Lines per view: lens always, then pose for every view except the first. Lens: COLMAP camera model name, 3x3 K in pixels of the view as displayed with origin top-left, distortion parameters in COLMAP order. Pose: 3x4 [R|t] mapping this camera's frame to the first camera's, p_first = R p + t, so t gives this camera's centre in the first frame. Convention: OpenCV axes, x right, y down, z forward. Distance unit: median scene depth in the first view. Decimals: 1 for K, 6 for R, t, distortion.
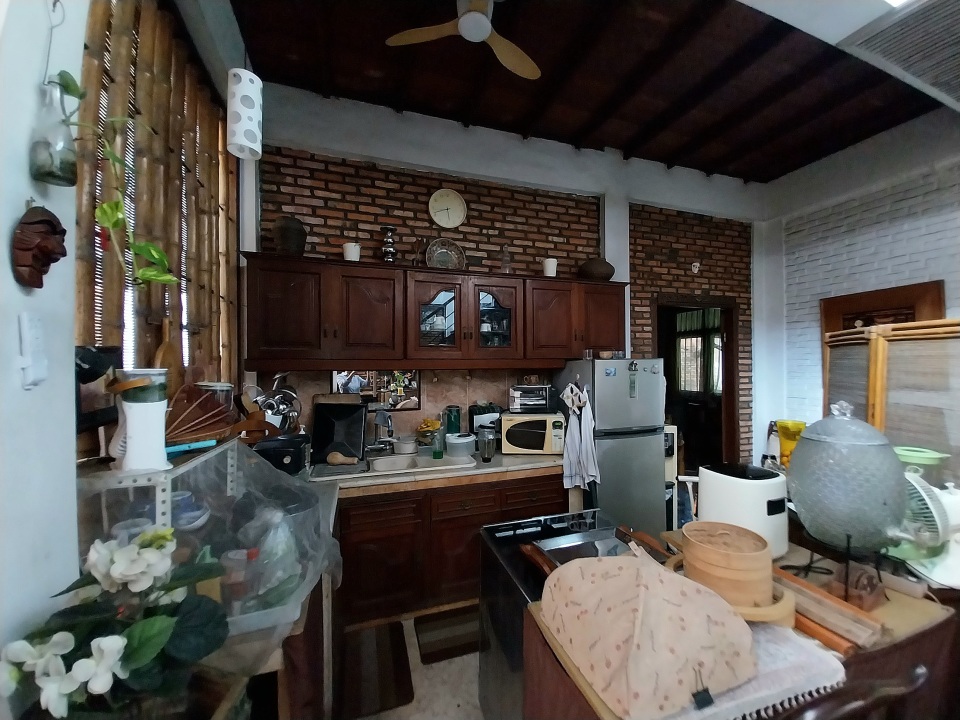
lens RADIAL K [[374.6, 0, 497.6], [0, 374.6, 362.3], [0, 0, 1]] dist [0.004133, -0.009194]
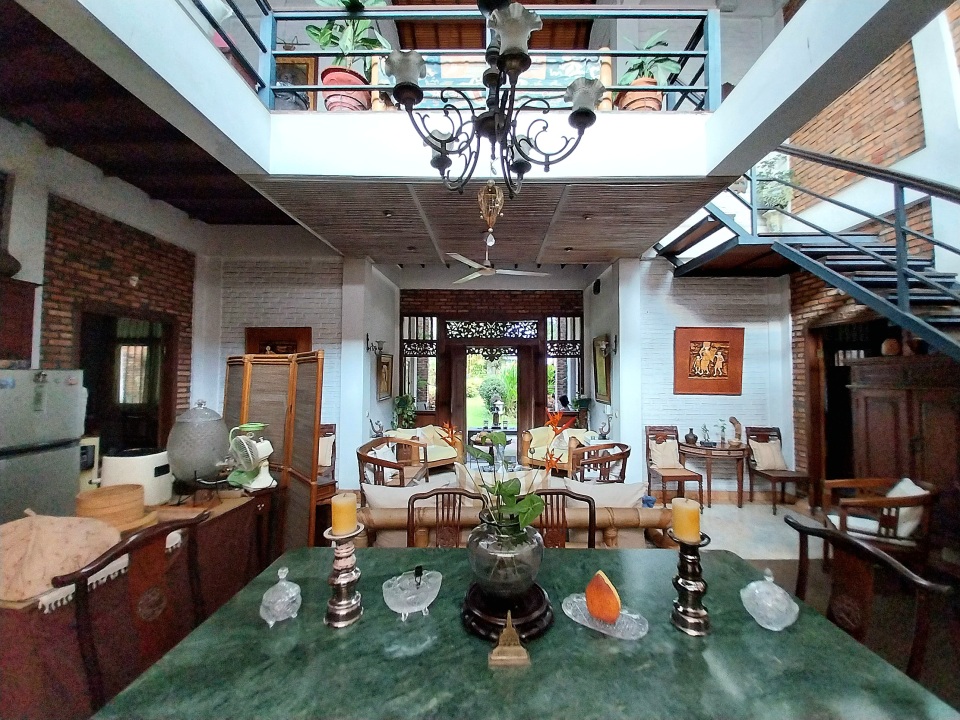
lens RADIAL K [[374.6, 0, 480.2], [0, 374.6, 360.7], [0, 0, 1]] dist [0.004133, -0.009194]
pose [[0.353696, 0.045550, 0.934251, -0.100320], [-0.016633, 0.998962, -0.042408, -0.009135], [-0.935213, -0.000540, 0.354086, -0.308047]]
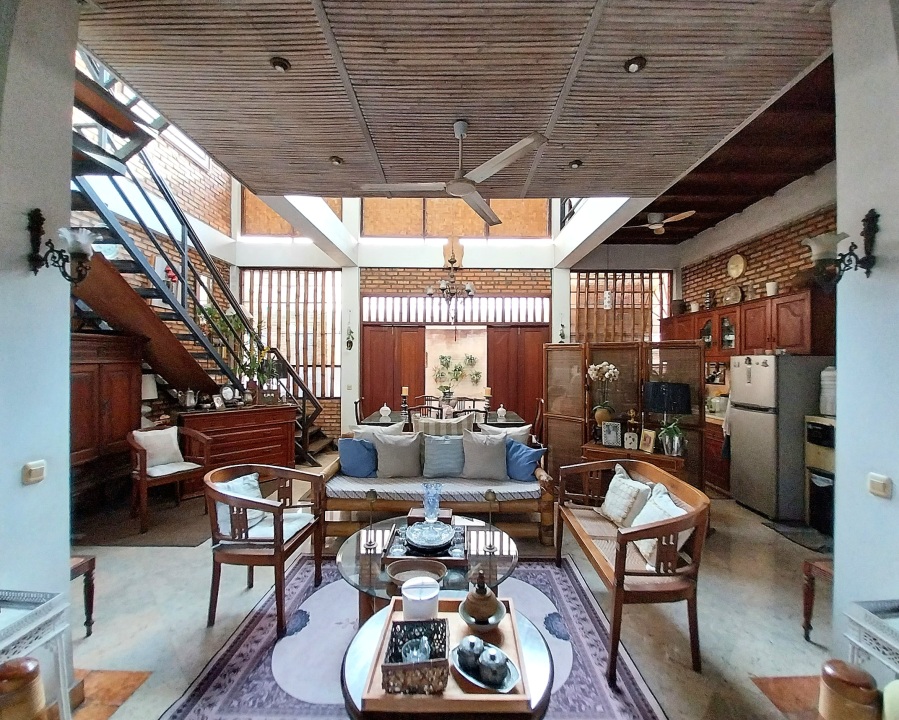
lens RADIAL K [[402.4, 0, 446.0], [0, 402.4, 360.9], [0, 0, 1]] dist [-0.000815, -0.000031]
pose [[-0.352788, 0.003238, -0.935698, 1.913307], [0.004140, 0.999990, 0.001899, 0.002268], [0.935694, -0.003204, -0.352798, 0.407698]]
